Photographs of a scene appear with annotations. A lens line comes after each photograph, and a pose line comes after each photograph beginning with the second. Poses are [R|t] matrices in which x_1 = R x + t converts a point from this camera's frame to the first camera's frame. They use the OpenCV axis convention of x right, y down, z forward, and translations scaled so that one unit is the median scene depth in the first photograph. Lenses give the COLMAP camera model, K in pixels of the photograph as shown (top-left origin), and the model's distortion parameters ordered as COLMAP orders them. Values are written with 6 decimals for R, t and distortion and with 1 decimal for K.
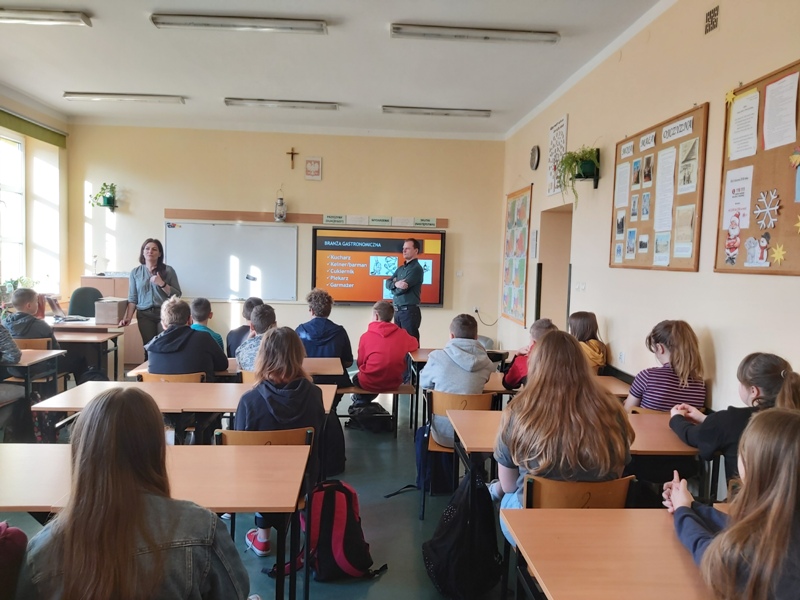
lens RADIAL K [[615.2, 0, 405.0], [0, 615.2, 299.2], [0, 0, 1]] dist [0.074286, -0.119208]
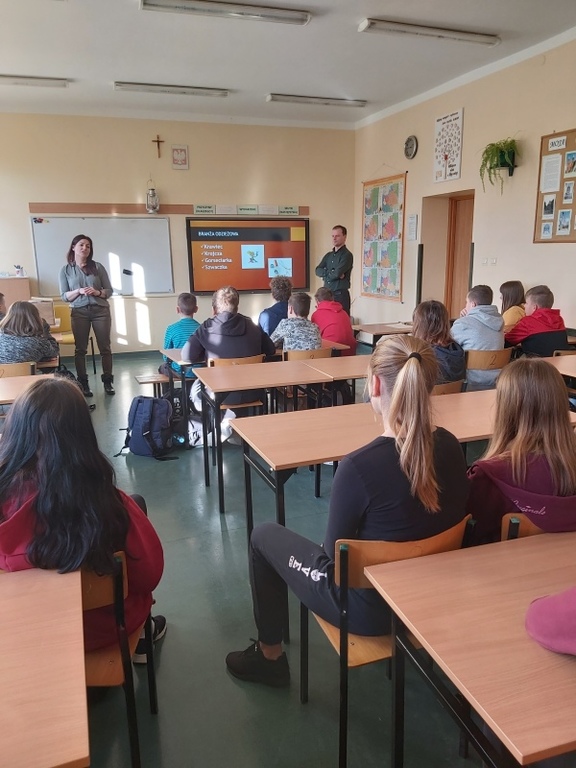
lens RADIAL K [[590.6, 0, 292.4], [0, 590.6, 384.9], [0, 0, 1]] dist [0.074286, -0.119208]
pose [[0.959431, -0.103820, 0.262133, -0.287855], [0.059840, 0.983536, 0.170520, -0.003152], [-0.275521, -0.147916, 0.949847, -0.021263]]
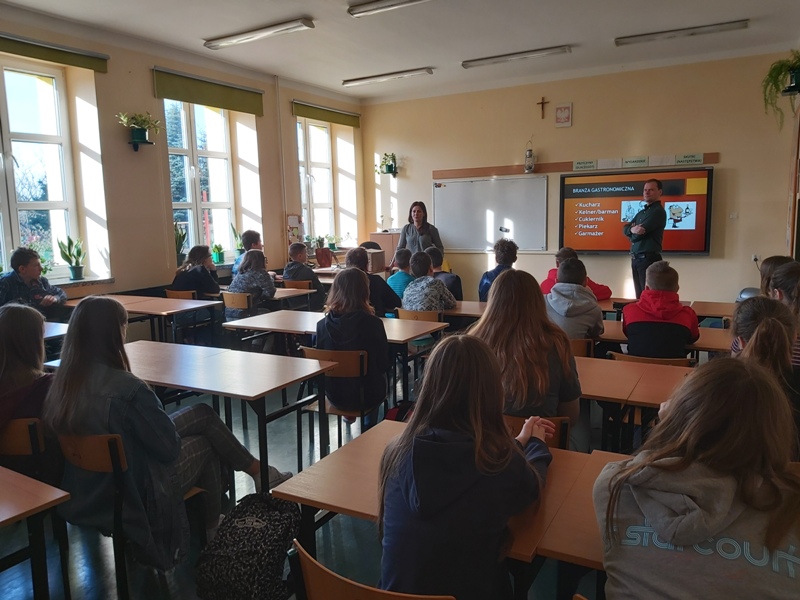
lens RADIAL K [[615.2, 0, 401.8], [0, 615.2, 296.6], [0, 0, 1]] dist [0.074286, -0.119208]
pose [[0.838072, 0.025379, -0.544969, 0.197474], [0.013129, 0.997690, 0.066652, 0.007943], [0.545402, -0.063014, 0.835803, 0.017033]]
